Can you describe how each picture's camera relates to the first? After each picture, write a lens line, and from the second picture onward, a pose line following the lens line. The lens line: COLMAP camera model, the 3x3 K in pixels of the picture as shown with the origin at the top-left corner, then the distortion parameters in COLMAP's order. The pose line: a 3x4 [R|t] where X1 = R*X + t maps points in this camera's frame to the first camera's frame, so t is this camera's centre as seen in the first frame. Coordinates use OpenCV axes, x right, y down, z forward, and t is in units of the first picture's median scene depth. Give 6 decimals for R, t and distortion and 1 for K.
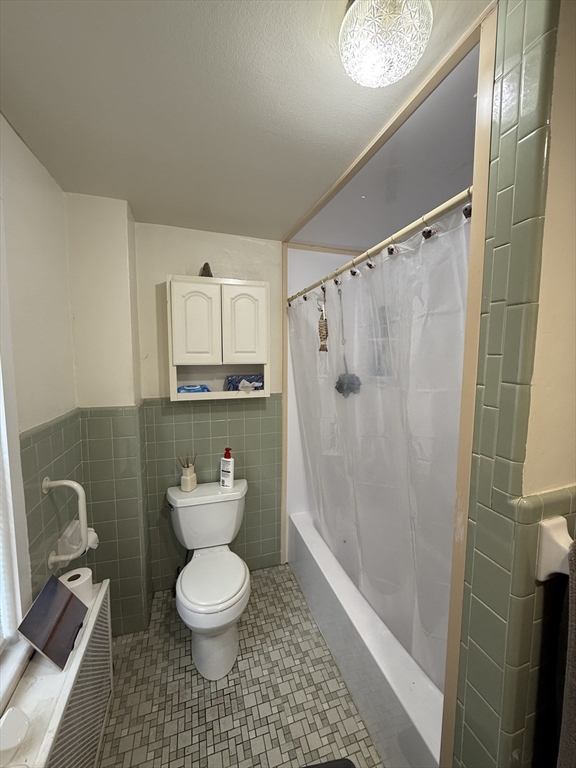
lens RADIAL K [[304.9, 0, 289.7], [0, 304.9, 382.4], [0, 0, 1]] dist [0.003544, -0.000008]
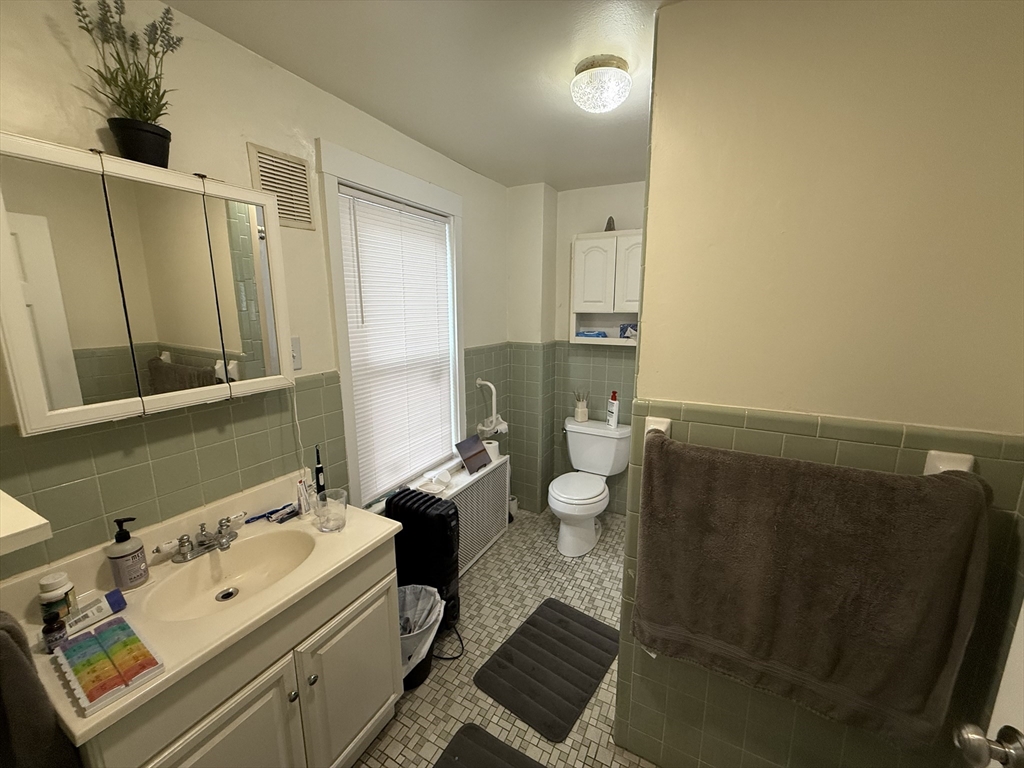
lens RADIAL K [[406.6, 0, 509.7], [0, 406.6, 382.4], [0, 0, 1]] dist [0.003544, -0.000008]
pose [[0.695421, 0.130332, -0.706685, 0.589948], [-0.062585, 0.990663, 0.121119, 0.035618], [0.715872, -0.040001, 0.697085, -0.284958]]
